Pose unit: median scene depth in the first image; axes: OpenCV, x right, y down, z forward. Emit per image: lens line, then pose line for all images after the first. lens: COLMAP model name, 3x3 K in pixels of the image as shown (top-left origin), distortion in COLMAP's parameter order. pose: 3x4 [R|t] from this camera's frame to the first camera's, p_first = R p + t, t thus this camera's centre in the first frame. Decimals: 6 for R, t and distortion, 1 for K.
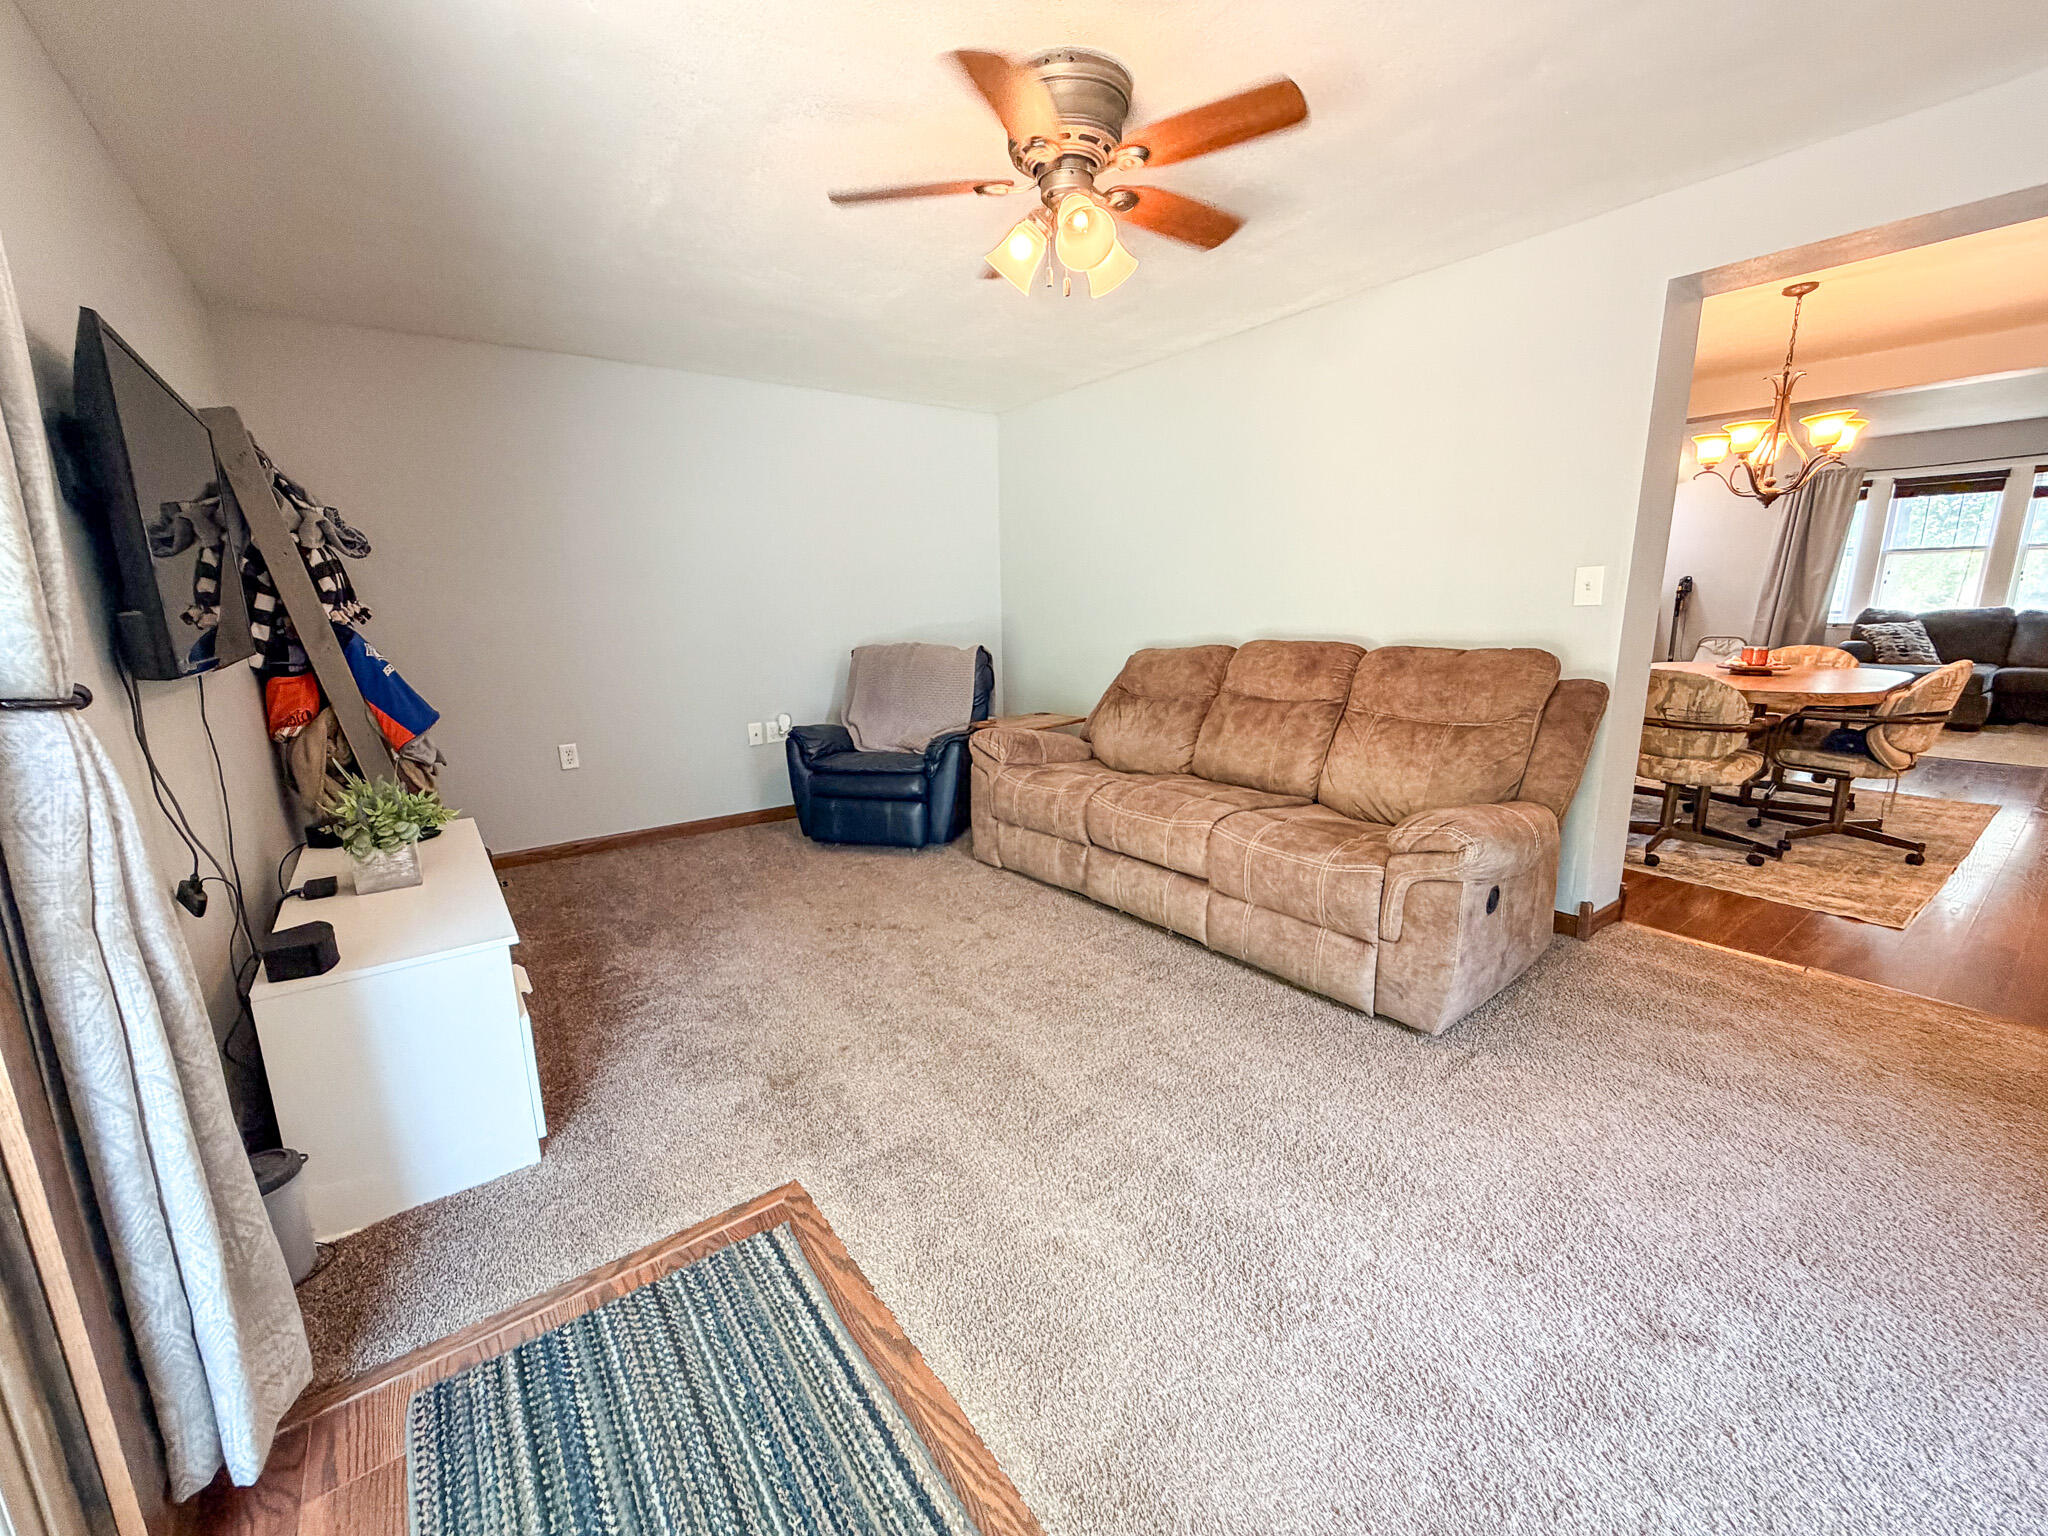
lens RADIAL K [[814.3, 0, 1017.7], [0, 814.3, 769.8], [0, 0, 1]] dist [0.000351, -0.000009]
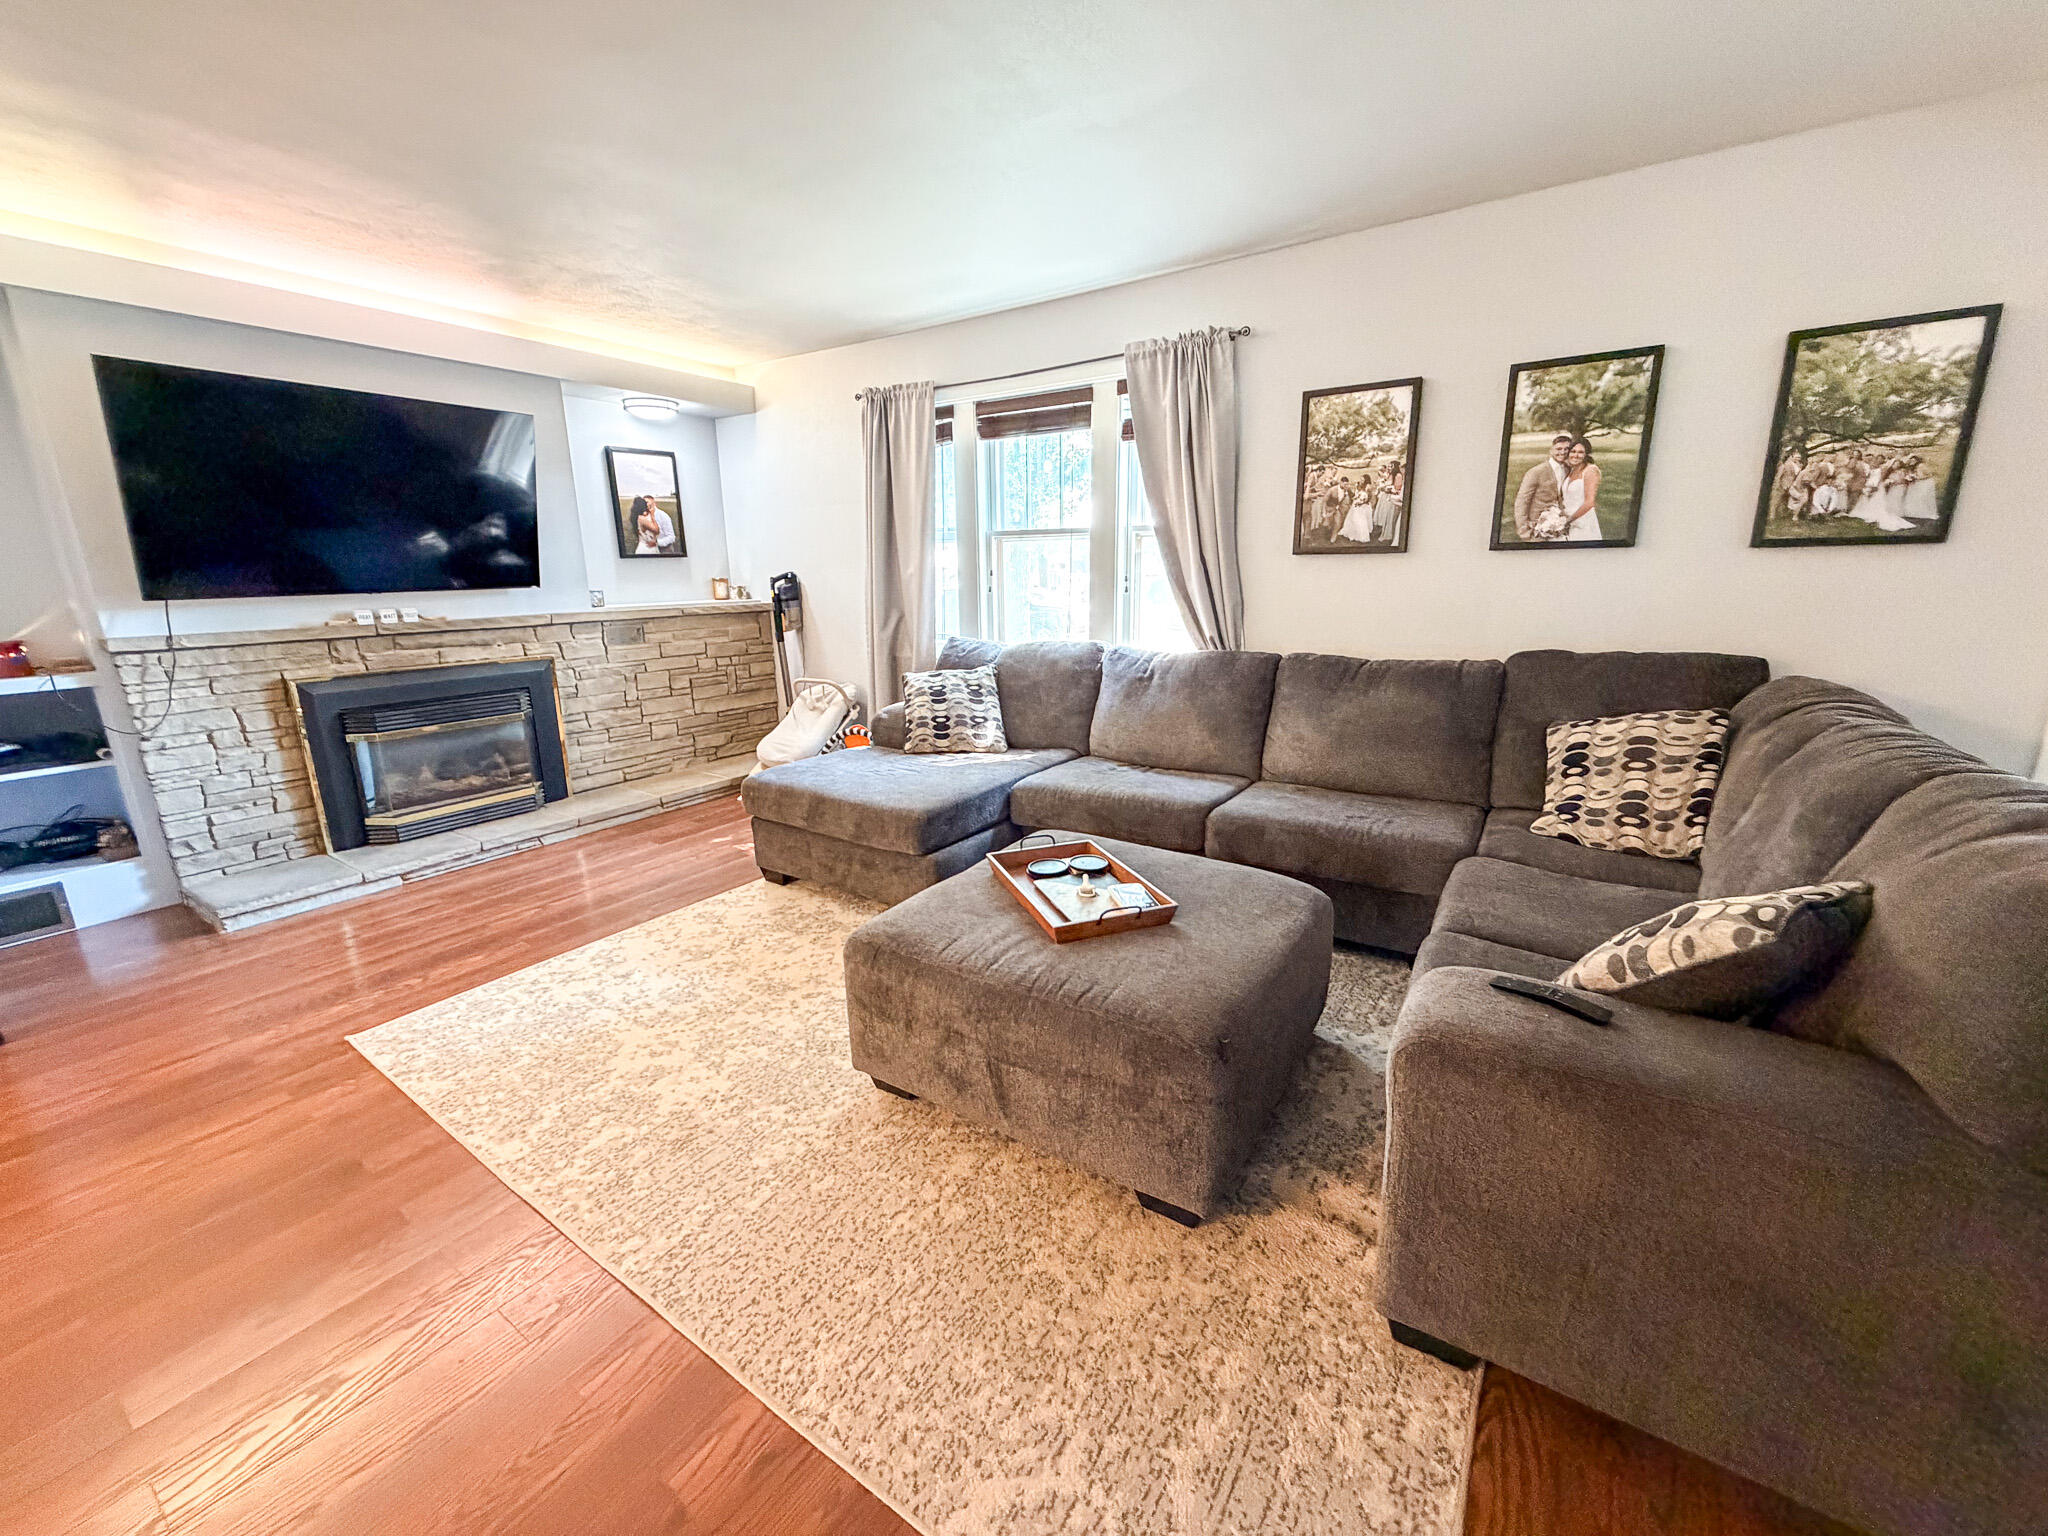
lens RADIAL K [[814.3, 0, 1017.2], [0, 814.3, 767.7], [0, 0, 1]] dist [0.000351, -0.000009]
pose [[0.943405, -0.078083, 0.322319, 1.945204], [0.067292, 0.996740, 0.044506, -0.283577], [-0.324744, -0.020297, 0.945584, 0.985682]]
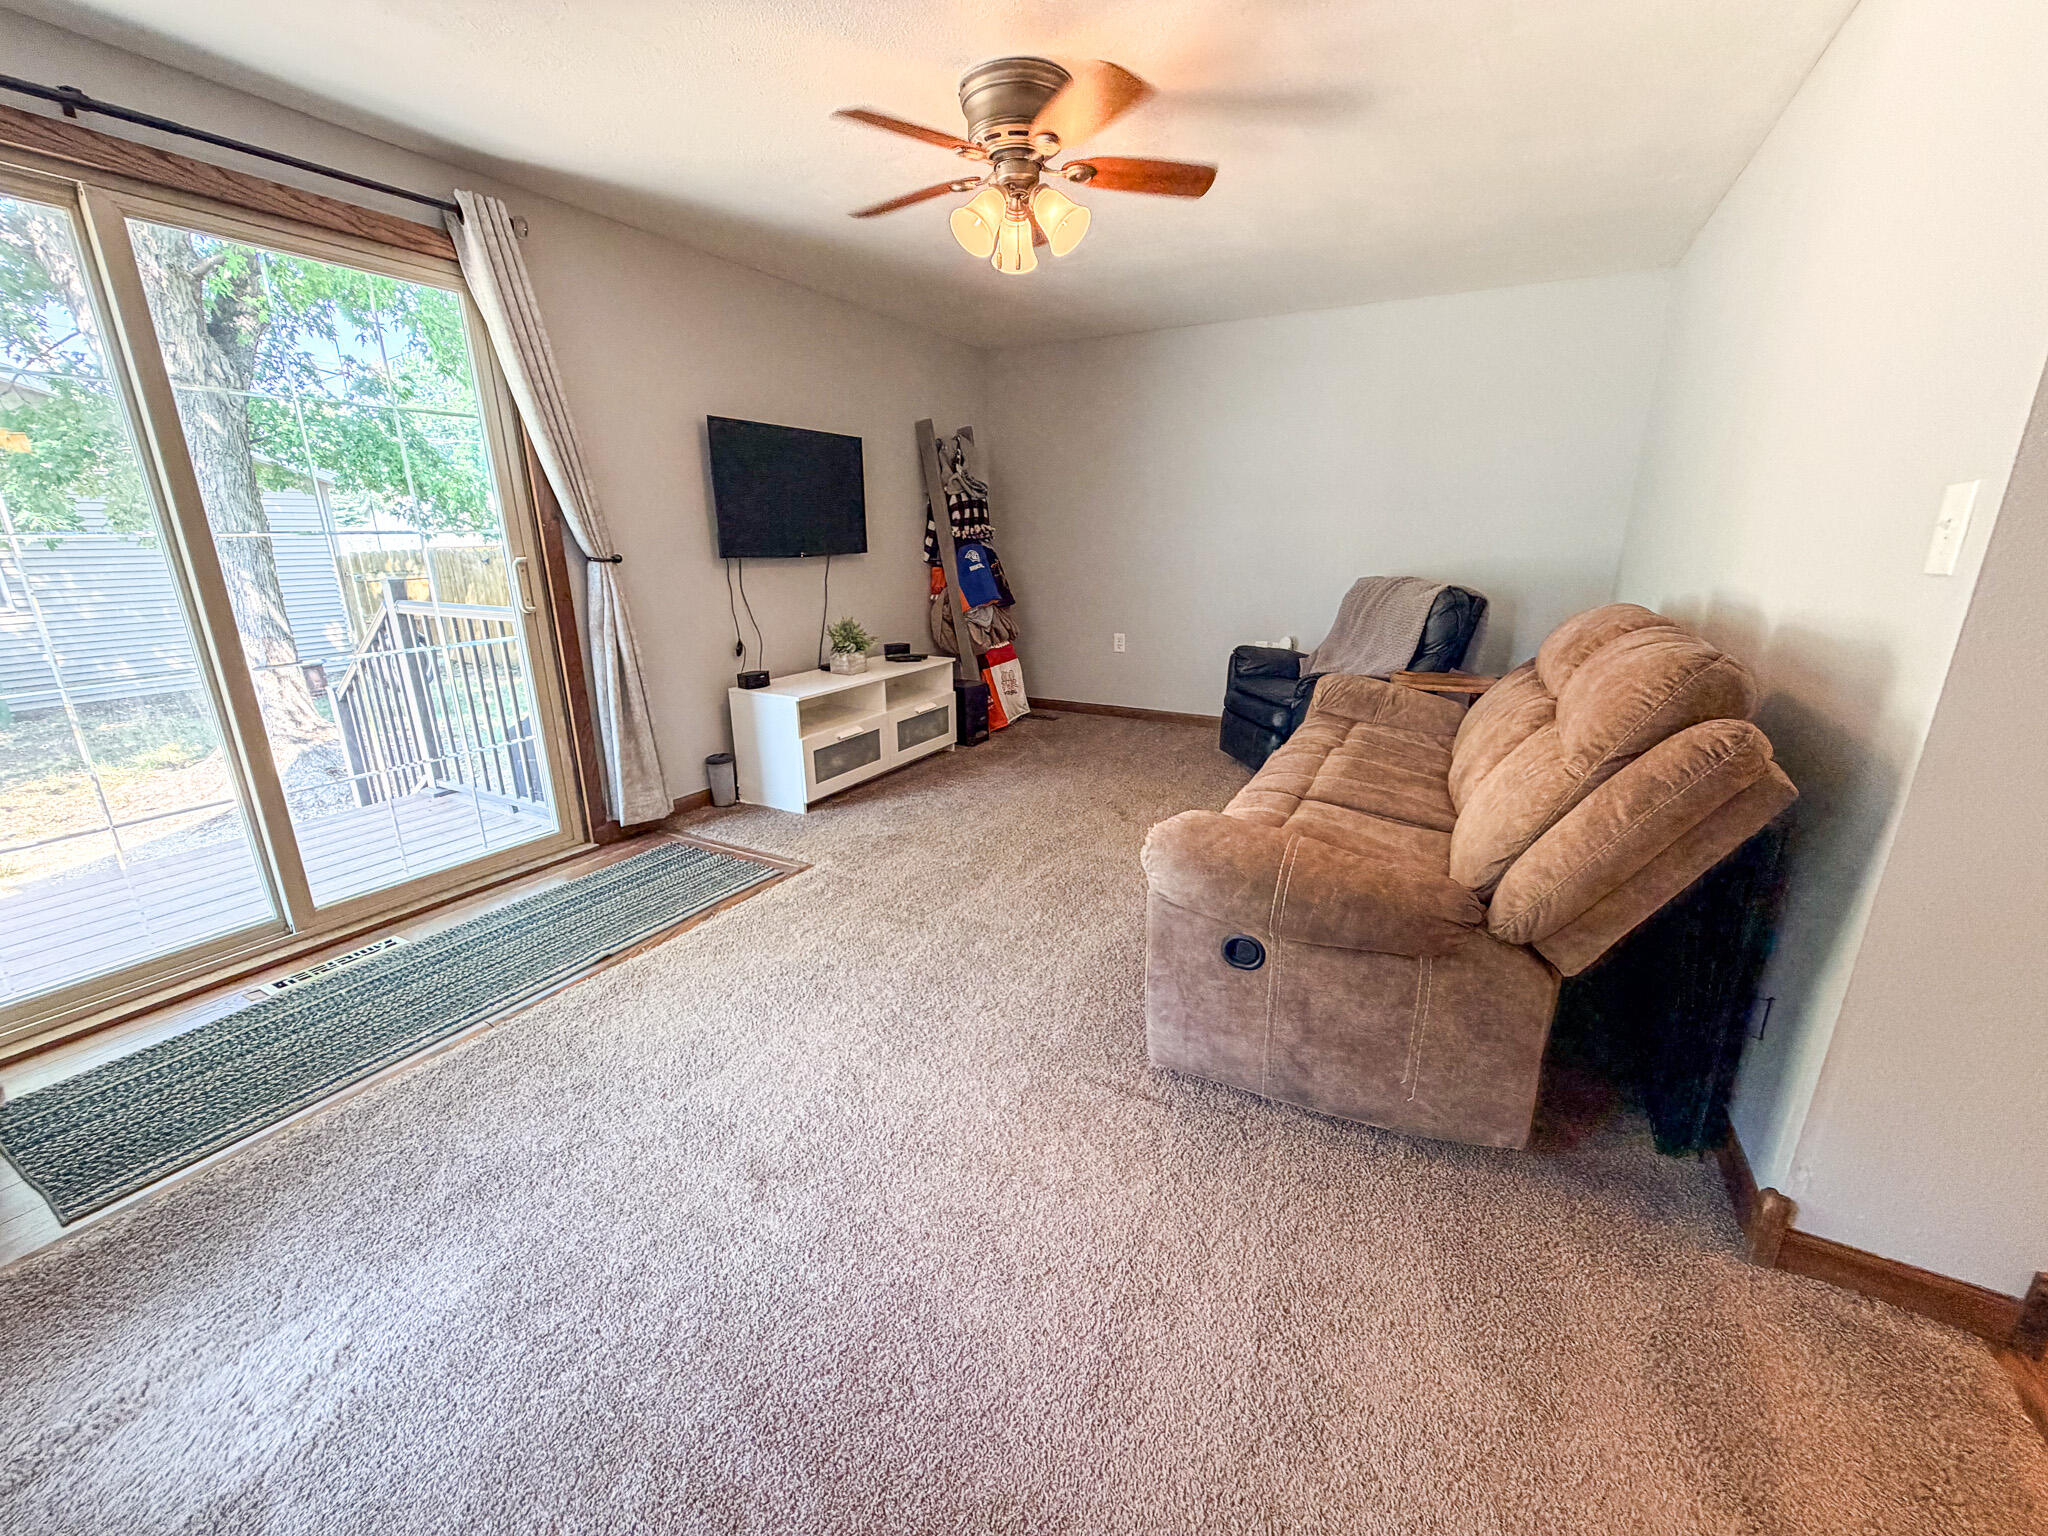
lens RADIAL K [[814.3, 0, 1026.3], [0, 814.3, 769.1], [0, 0, 1]] dist [0.000351, -0.000009]
pose [[0.418515, 0.272943, -0.866226, 0.871683], [-0.192841, 0.958731, 0.208920, -0.096894], [0.887501, 0.079607, 0.453878, 0.370028]]
